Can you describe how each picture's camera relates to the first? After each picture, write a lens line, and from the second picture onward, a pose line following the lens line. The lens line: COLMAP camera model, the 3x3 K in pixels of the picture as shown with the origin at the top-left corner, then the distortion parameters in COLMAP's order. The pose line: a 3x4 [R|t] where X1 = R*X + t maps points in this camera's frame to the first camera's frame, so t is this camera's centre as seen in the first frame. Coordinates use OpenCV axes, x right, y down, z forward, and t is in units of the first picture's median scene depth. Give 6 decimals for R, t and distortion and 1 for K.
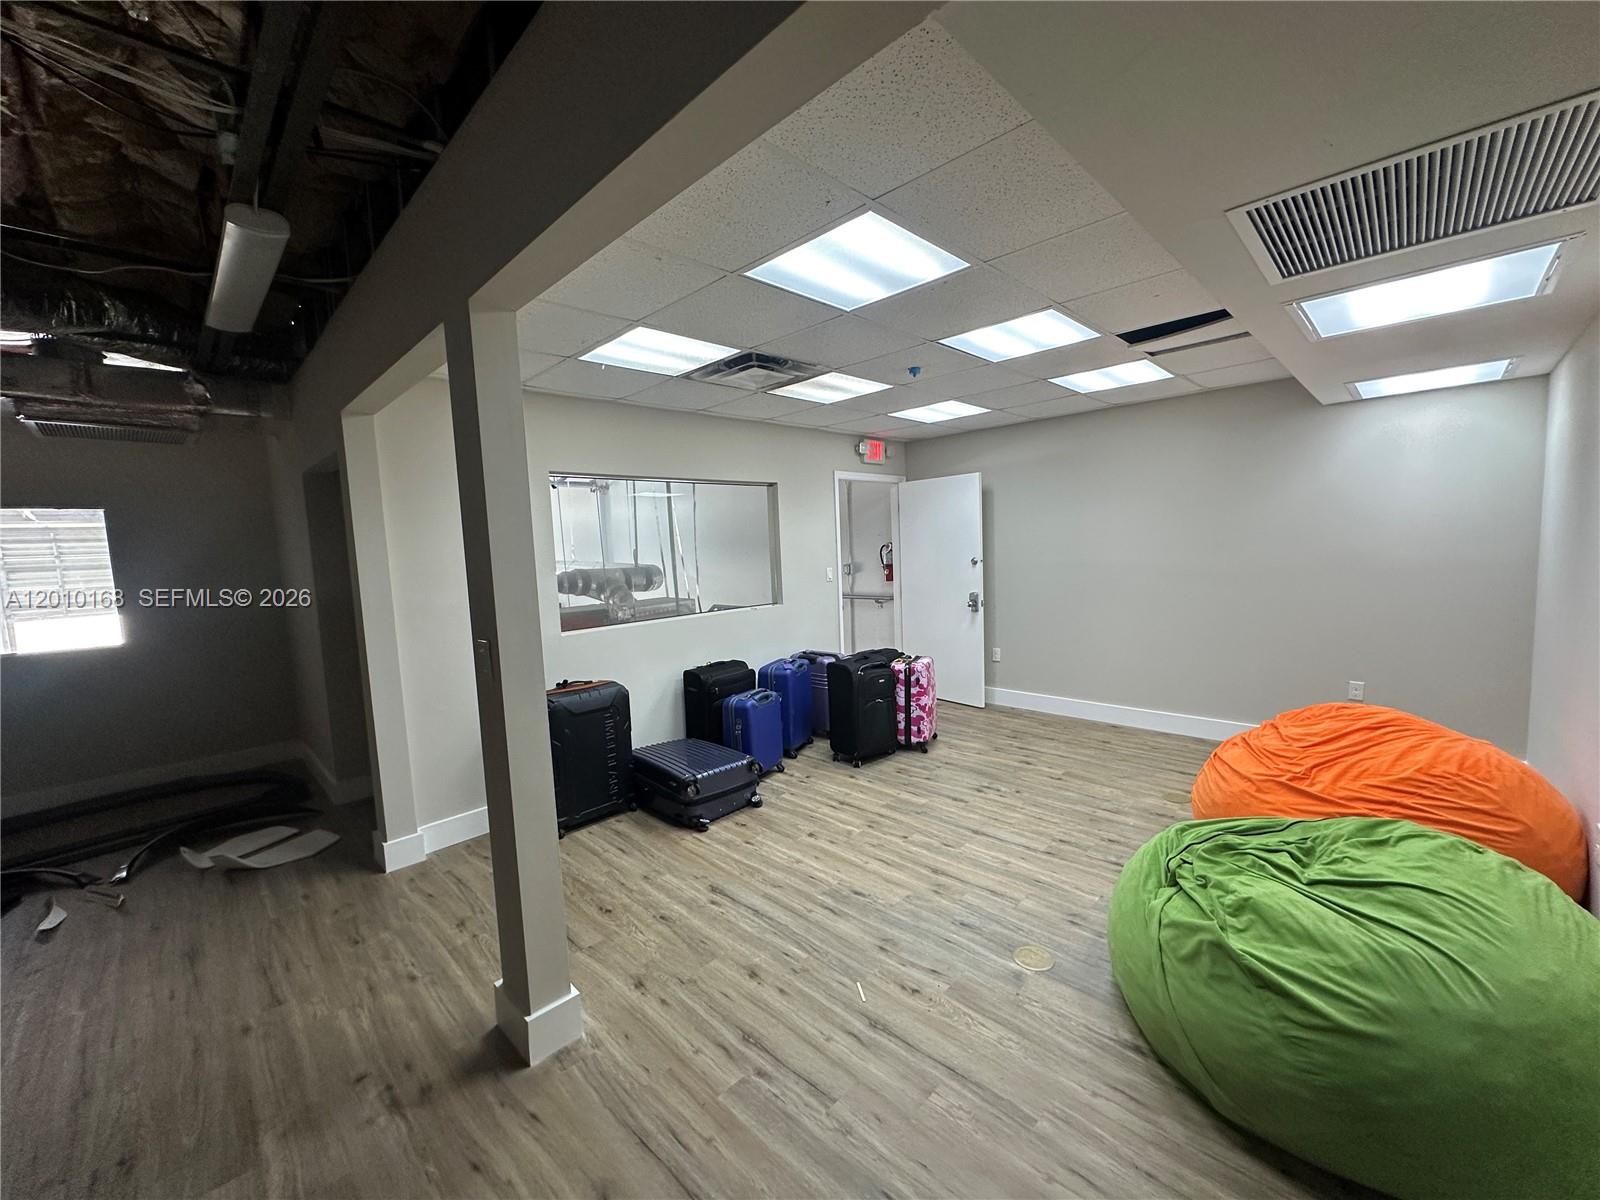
lens RADIAL K [[641.8, 0, 802.1], [0, 641.8, 598.2], [0, 0, 1]] dist [-0.004047, 0.001099]
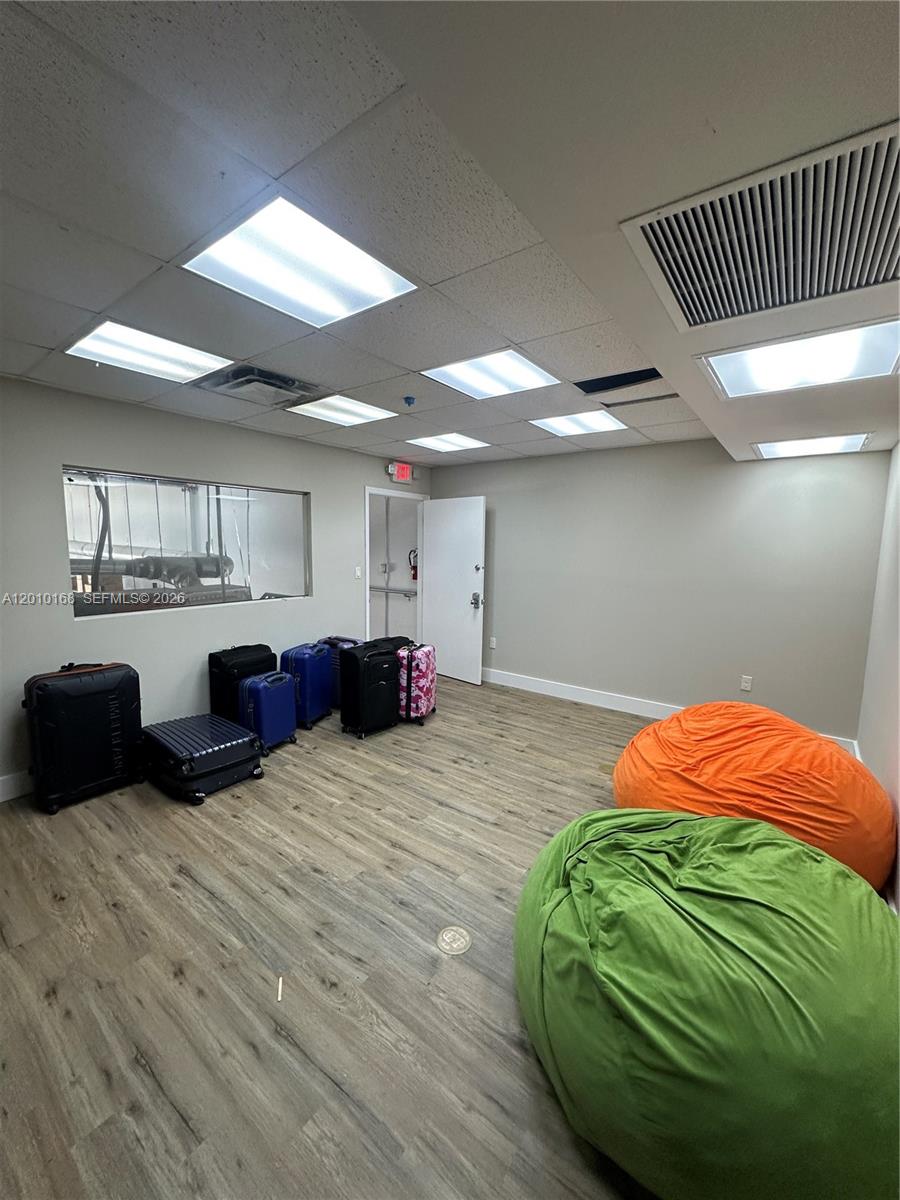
lens RADIAL K [[481.4, 0, 450.0], [0, 481.4, 600.0], [0, 0, 1]] dist [-0.004047, 0.001099]
pose [[0.989571, 0.040918, 0.138111, 0.180648], [-0.044767, 0.998688, 0.024875, -0.032600], [-0.136911, -0.030798, 0.990104, 0.170141]]
